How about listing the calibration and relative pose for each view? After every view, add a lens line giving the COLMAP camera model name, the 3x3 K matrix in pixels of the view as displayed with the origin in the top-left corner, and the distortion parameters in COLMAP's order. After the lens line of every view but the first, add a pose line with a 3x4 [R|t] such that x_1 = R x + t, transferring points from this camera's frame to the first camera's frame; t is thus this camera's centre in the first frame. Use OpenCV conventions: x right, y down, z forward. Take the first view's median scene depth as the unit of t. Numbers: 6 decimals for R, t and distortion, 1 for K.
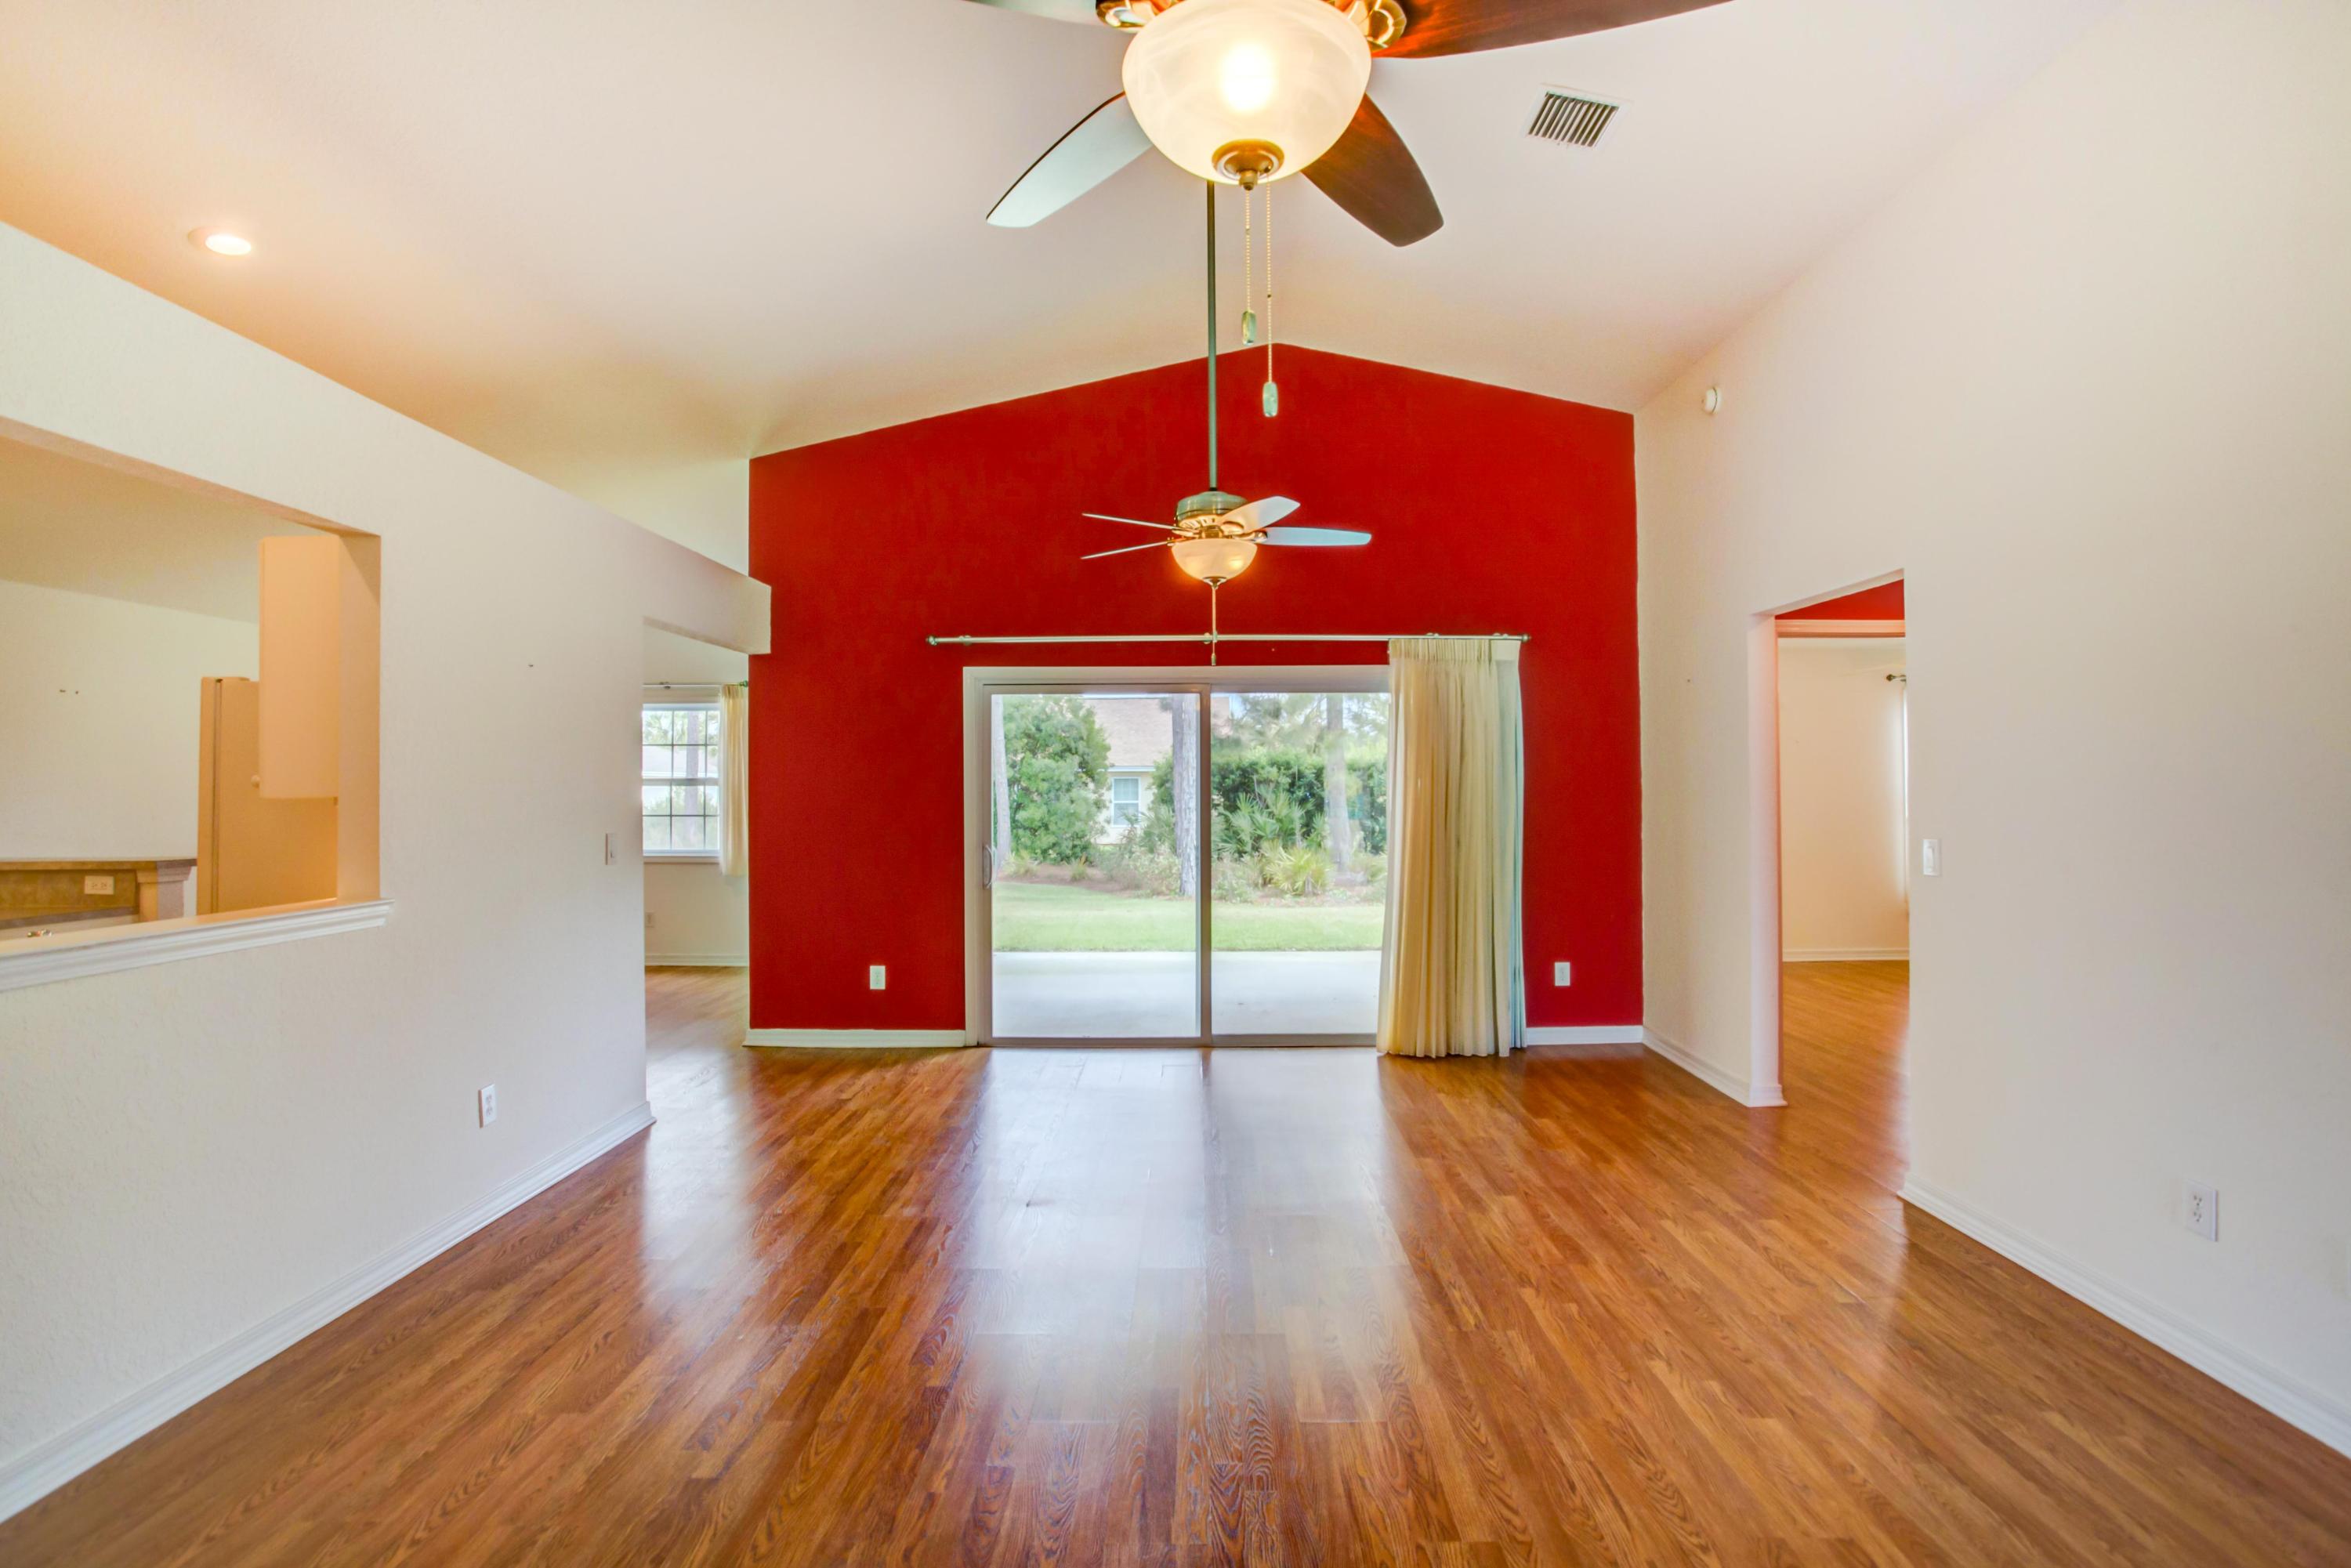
lens RADIAL K [[1149.1, 0, 1184.7], [0, 1149.1, 777.2], [0, 0, 1]] dist [-0.065689, 0.031981]
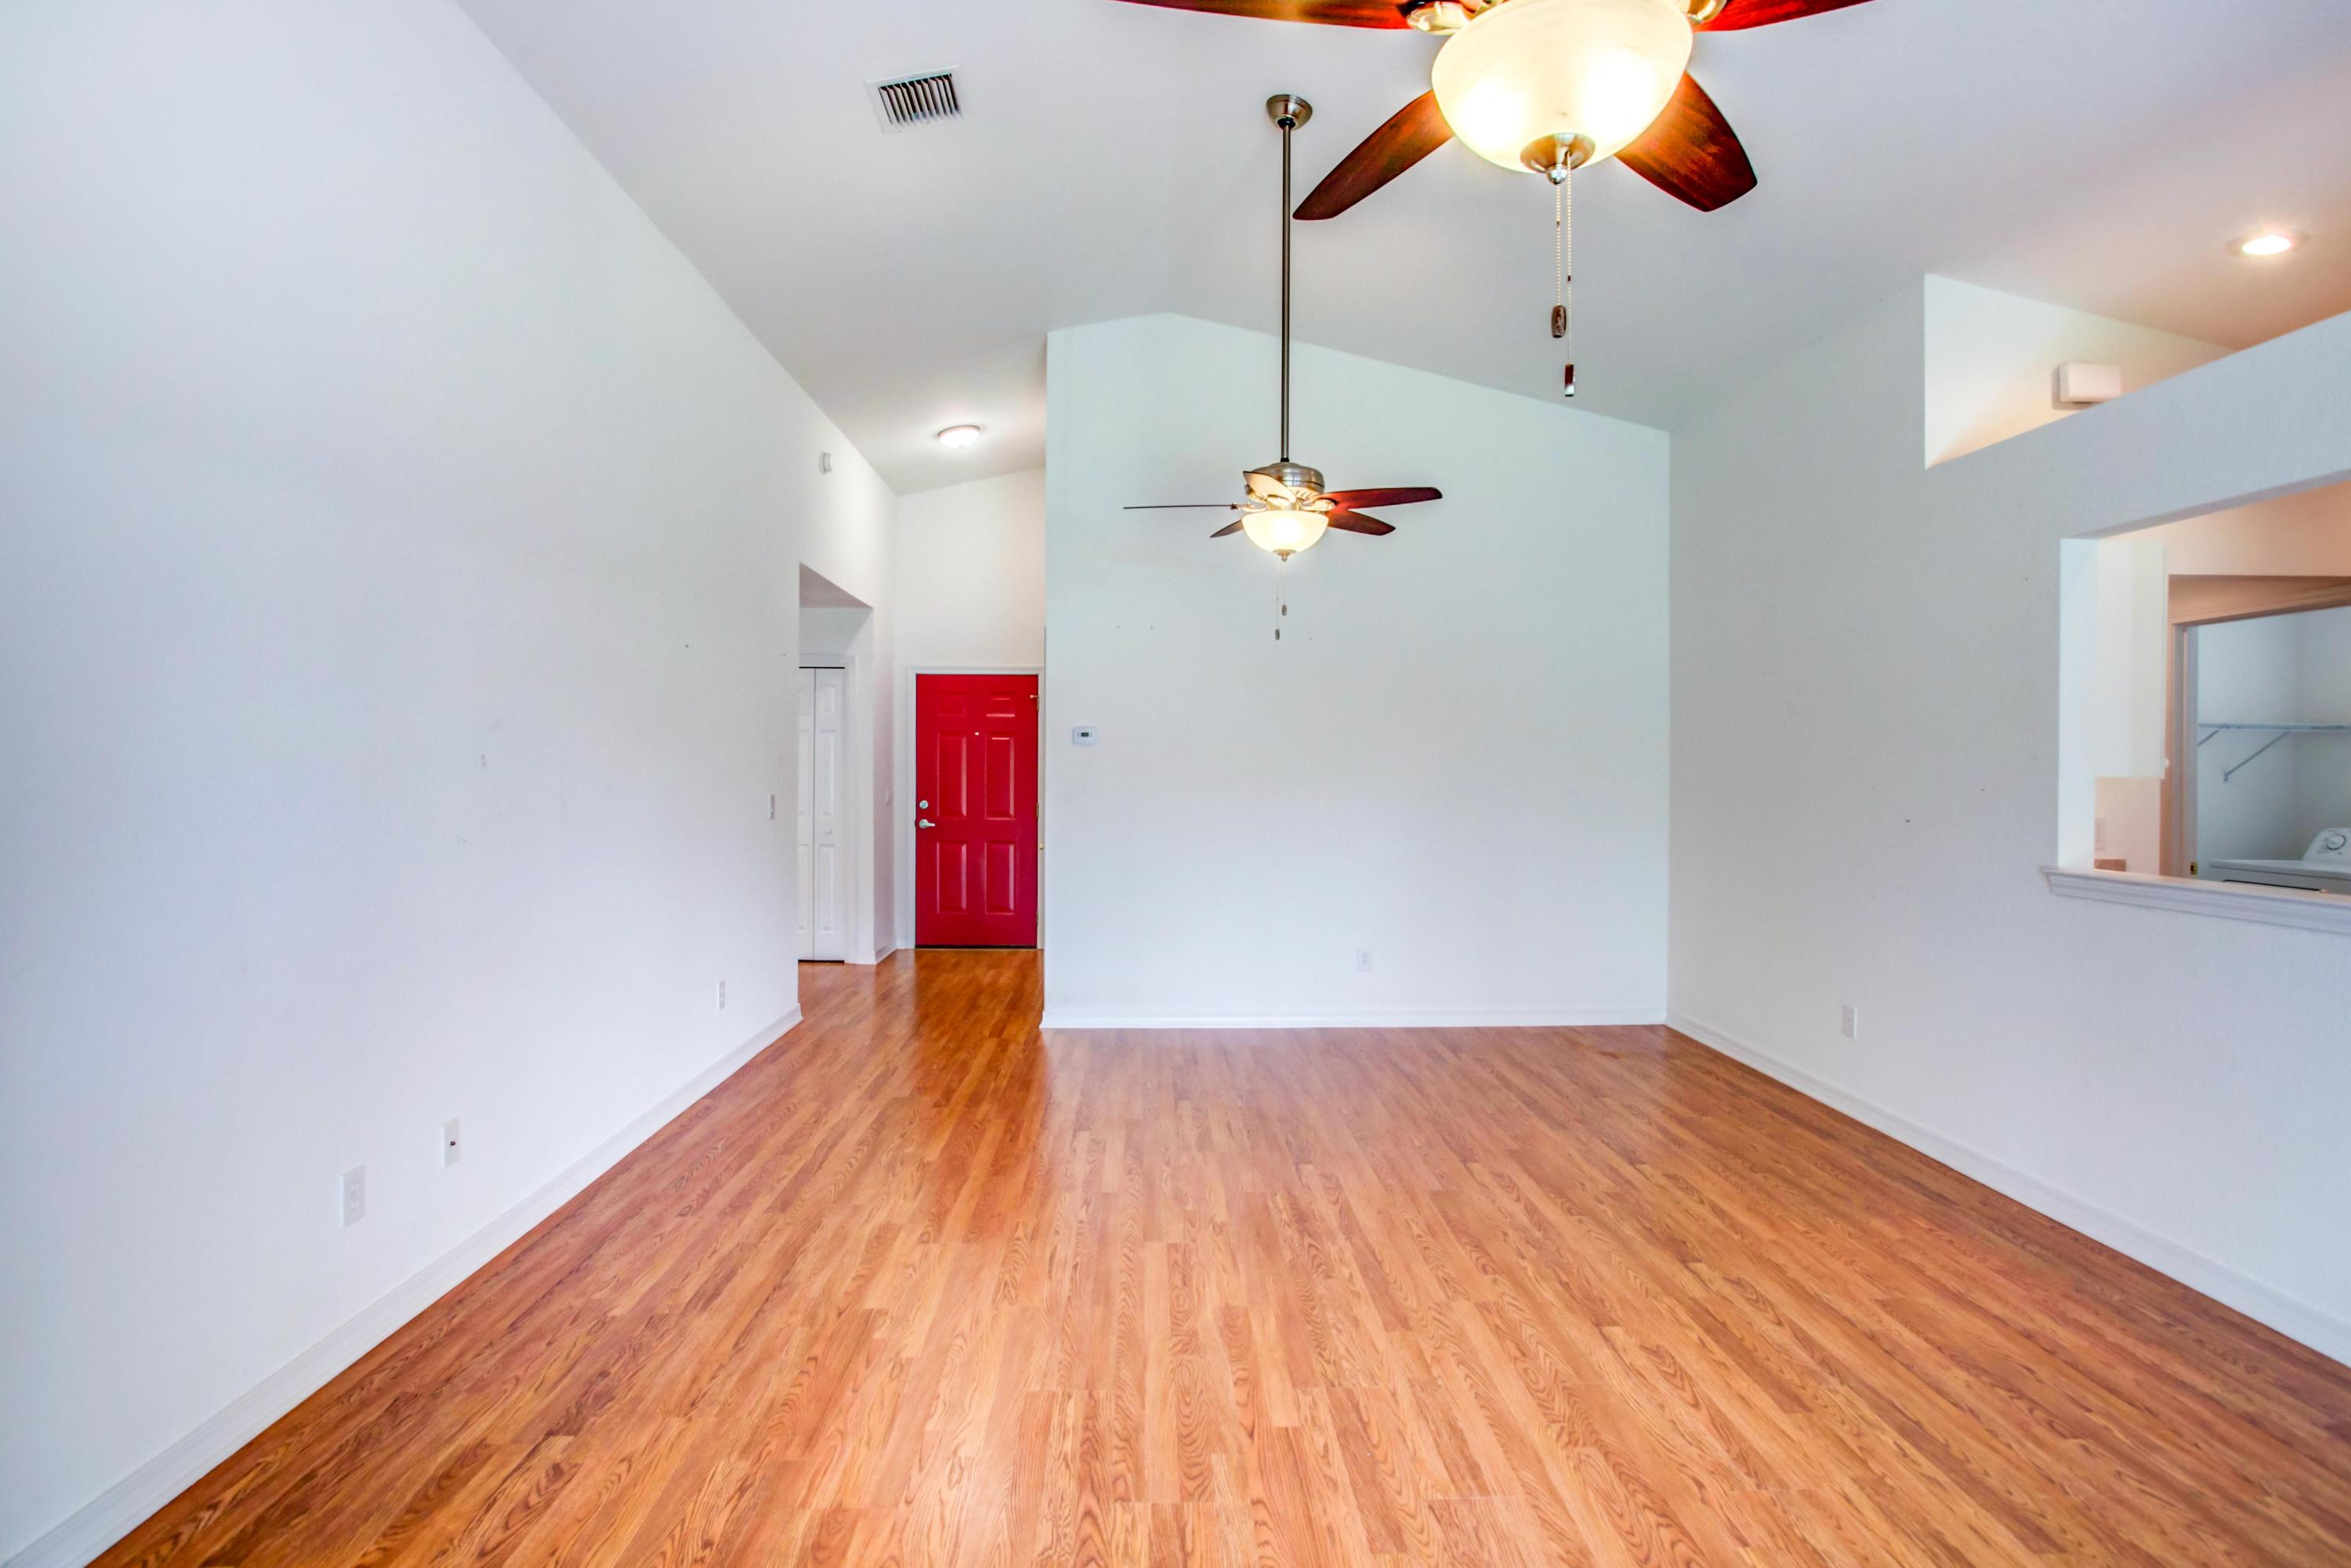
lens RADIAL K [[1149.1, 0, 1184.7], [0, 1149.1, 777.2], [0, 0, 1]] dist [-0.065689, 0.031981]
pose [[-0.998909, -0.002600, -0.046616, 0.103131], [-0.002514, 0.999995, -0.001913, 0.009428], [0.046621, -0.001794, -0.998911, 0.901761]]
